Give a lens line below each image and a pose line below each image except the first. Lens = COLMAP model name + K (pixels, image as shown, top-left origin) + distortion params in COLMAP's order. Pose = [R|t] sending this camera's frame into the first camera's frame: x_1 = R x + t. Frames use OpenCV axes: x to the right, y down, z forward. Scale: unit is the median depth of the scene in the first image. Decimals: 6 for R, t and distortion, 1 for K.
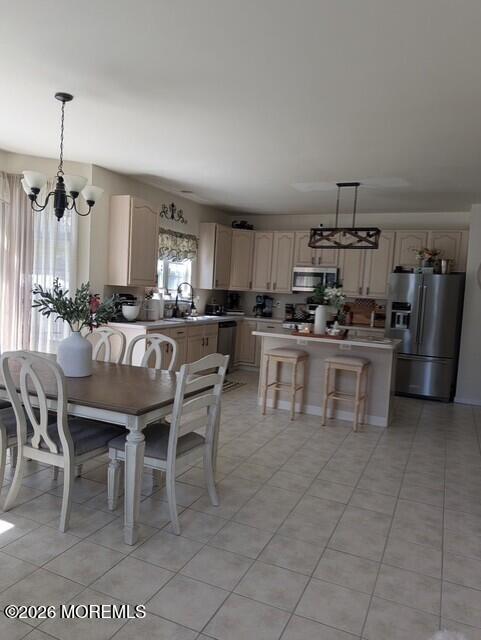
lens RADIAL K [[462.1, 0, 240.0], [0, 462.1, 314.4], [0, 0, 1]] dist [0.075902, -0.115489]
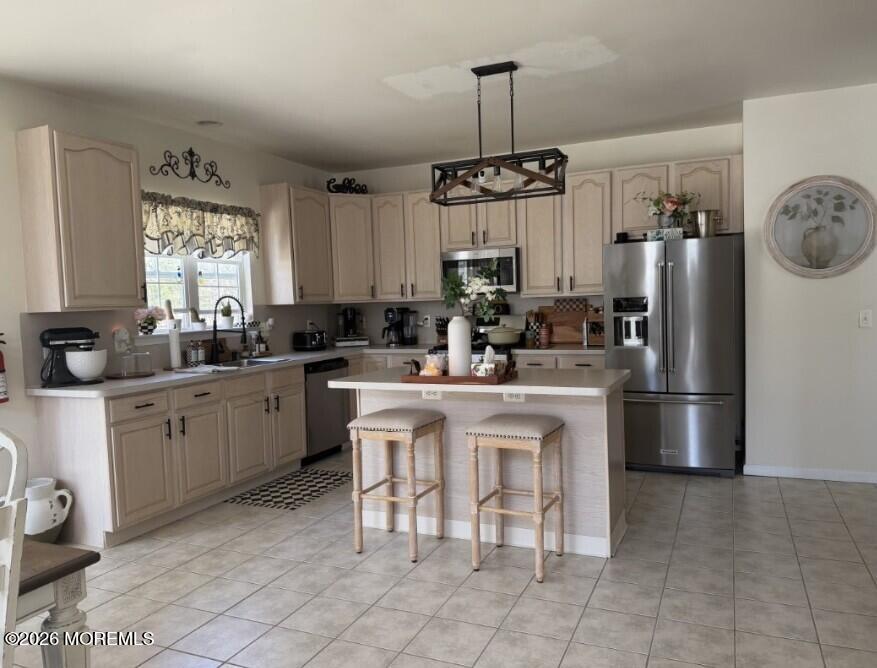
lens RADIAL K [[687.3, 0, 438.5], [0, 687.3, 334.0], [0, 0, 1]] dist [0.045672, -0.003273]
pose [[0.995809, -0.088072, 0.024634, 0.105011], [0.088252, 0.996078, -0.006289, 0.001209], [-0.023984, 0.008436, 0.999677, 0.215227]]
